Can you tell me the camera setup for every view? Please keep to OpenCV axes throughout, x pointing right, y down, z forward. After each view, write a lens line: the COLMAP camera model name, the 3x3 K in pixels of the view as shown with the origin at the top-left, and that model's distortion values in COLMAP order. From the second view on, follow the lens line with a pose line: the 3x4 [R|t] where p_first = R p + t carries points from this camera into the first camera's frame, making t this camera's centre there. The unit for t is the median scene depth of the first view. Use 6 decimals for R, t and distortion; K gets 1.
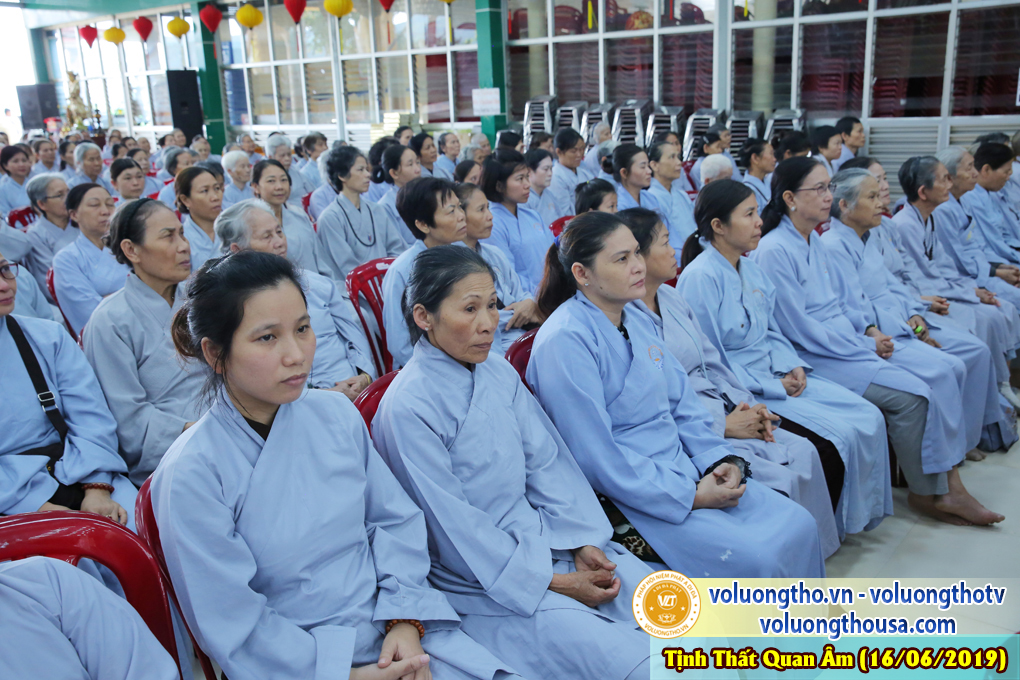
lens RADIAL K [[915.8, 0, 502.5], [0, 915.8, 336.6], [0, 0, 1]] dist [-0.014637, 0.056636]
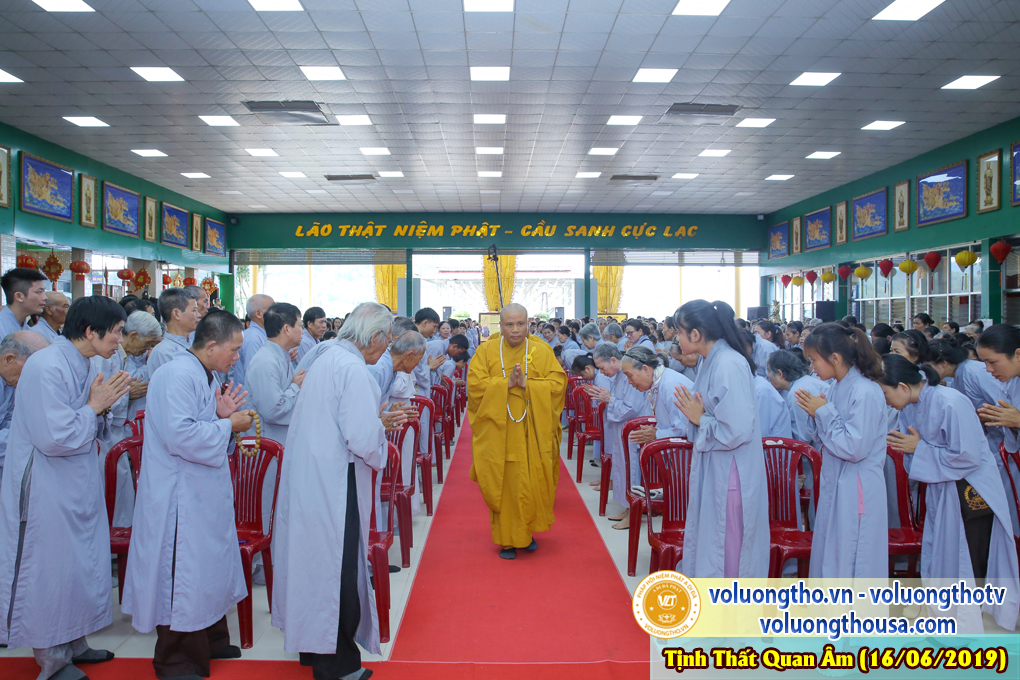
lens RADIAL K [[722.6, 0, 512.1], [0, 722.6, 329.6], [0, 0, 1]] dist [-0.097067, 0.055943]
pose [[0.652750, 0.050901, -0.755861, 0.269894], [-0.225572, 0.965544, -0.129780, 0.061817], [0.723211, 0.255215, 0.641741, -0.253905]]
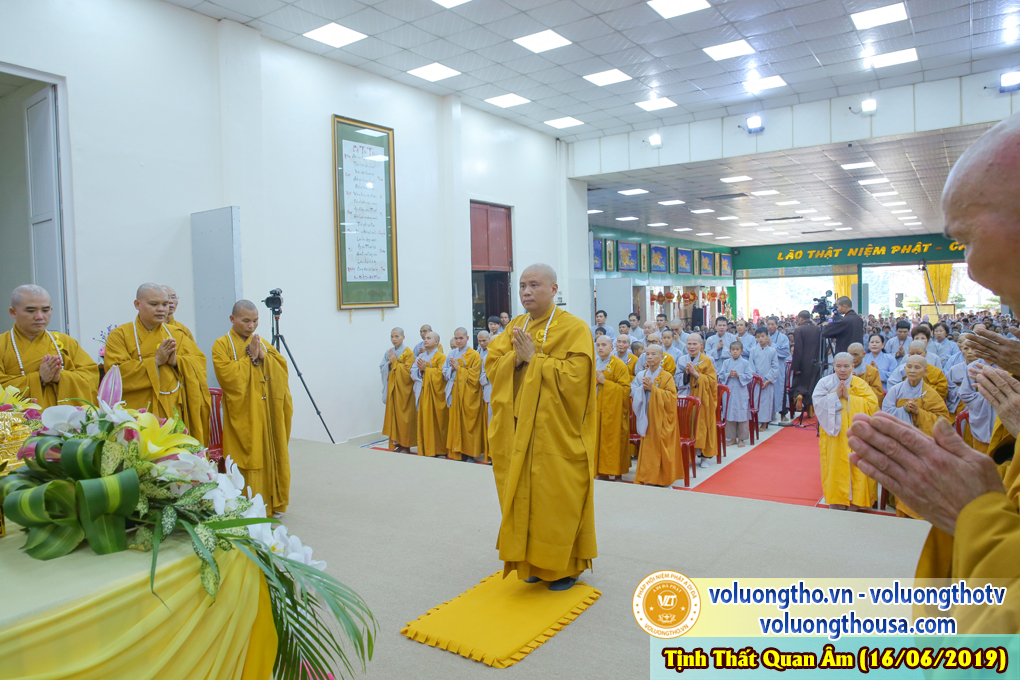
lens RADIAL K [[696.2, 0, 510.6], [0, 696.2, 333.8], [0, 0, 1]] dist [-0.101061, 0.068677]
pose [[0.083337, 0.083443, -0.993022, 0.976066], [-0.234600, 0.970124, 0.061831, 0.070713], [0.968513, 0.227810, 0.100423, -0.678825]]
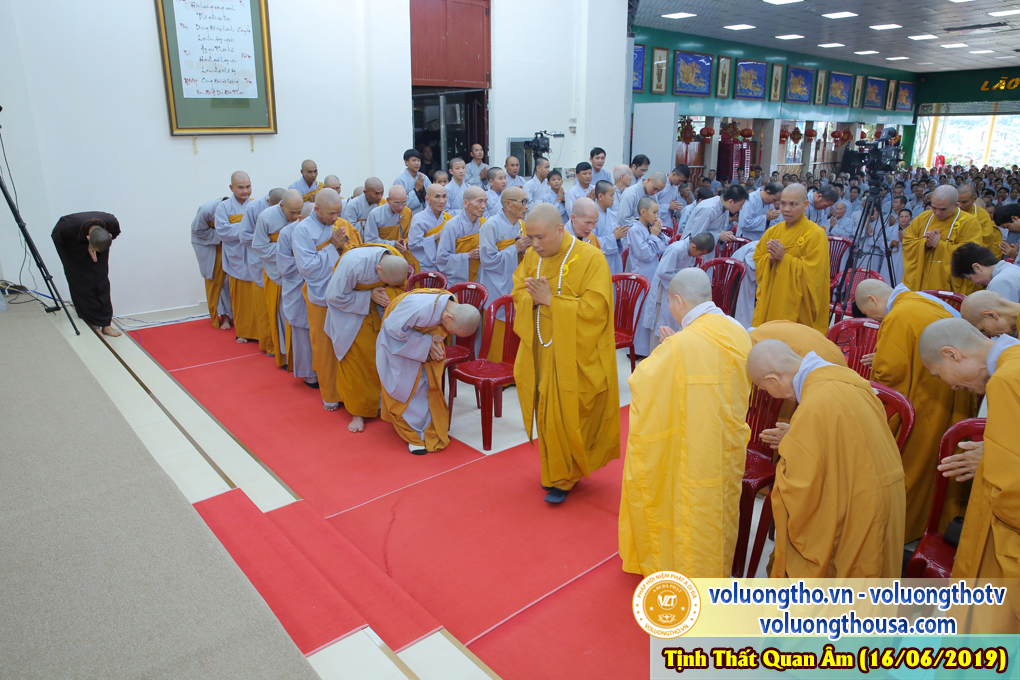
lens RADIAL K [[679.6, 0, 473.7], [0, 679.6, 332.5], [0, 0, 1]] dist [-0.067531, 0.023720]
pose [[-0.211463, 0.312215, -0.926178, 0.778260], [-0.241945, 0.901393, 0.359100, 0.033225], [0.946967, 0.300021, -0.115072, -0.491092]]
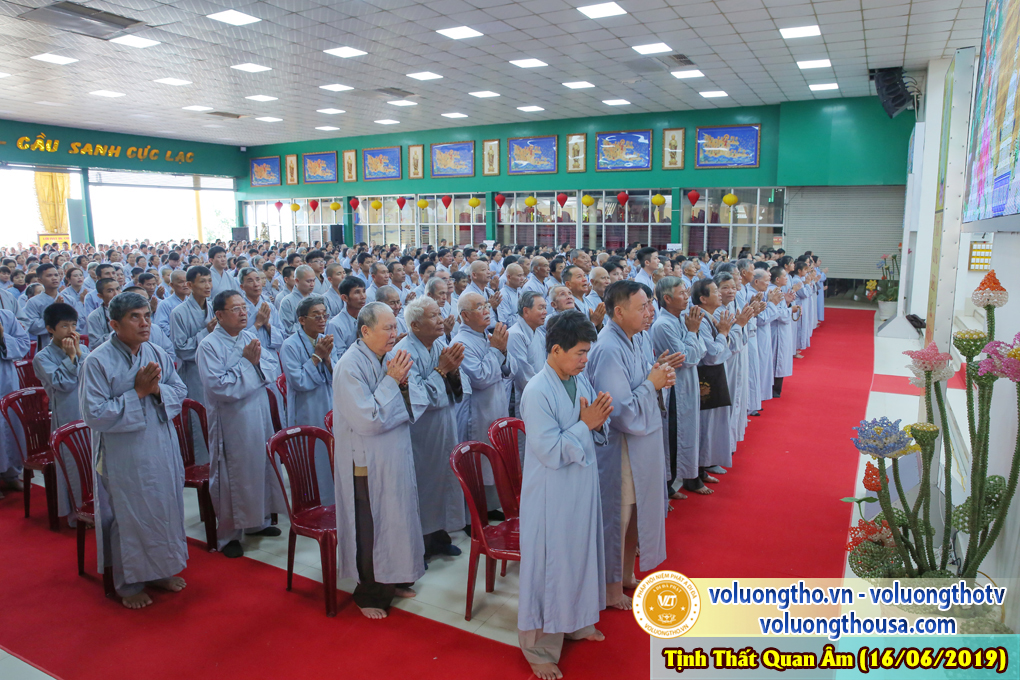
lens RADIAL K [[696.2, 0, 518.1], [0, 696.2, 342.4], [0, 0, 1]] dist [-0.101061, 0.068677]
pose [[0.981070, 0.009552, 0.193419, -0.240789], [0.010272, 0.994810, -0.101233, 0.167258], [-0.193382, 0.101303, 0.975880, -0.696081]]
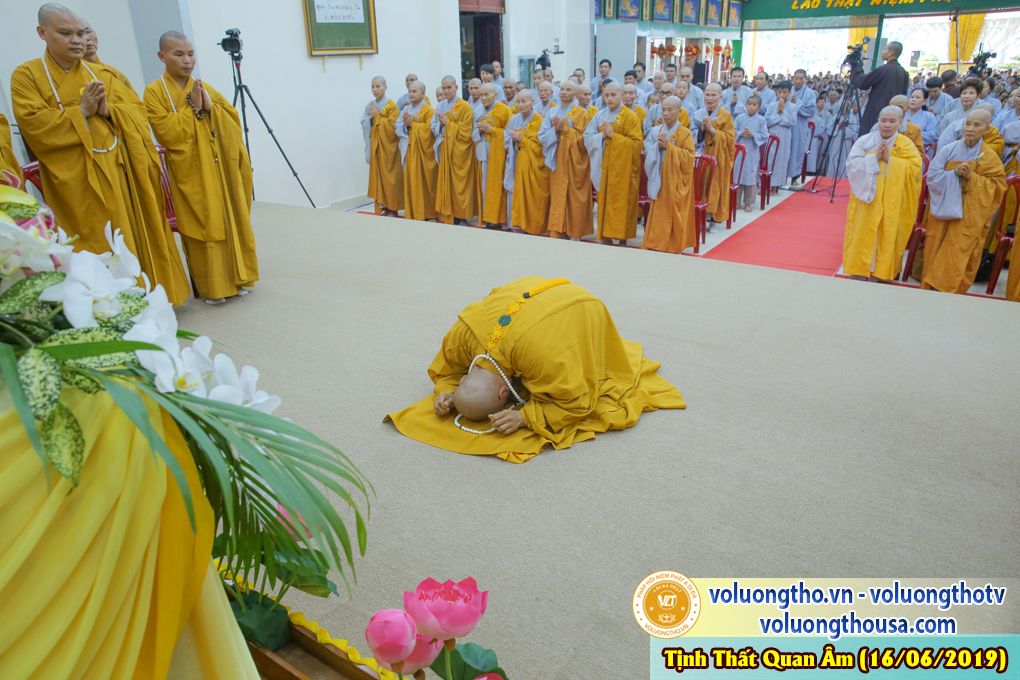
lens RADIAL K [[696.2, 0, 508.5], [0, 696.2, 334.6], [0, 0, 1]] dist [-0.101061, 0.068677]
pose [[0.098898, 0.407604, -0.907788, 0.940459], [-0.236200, 0.895804, 0.376490, 0.080810], [0.966659, 0.177185, 0.184869, -0.679814]]
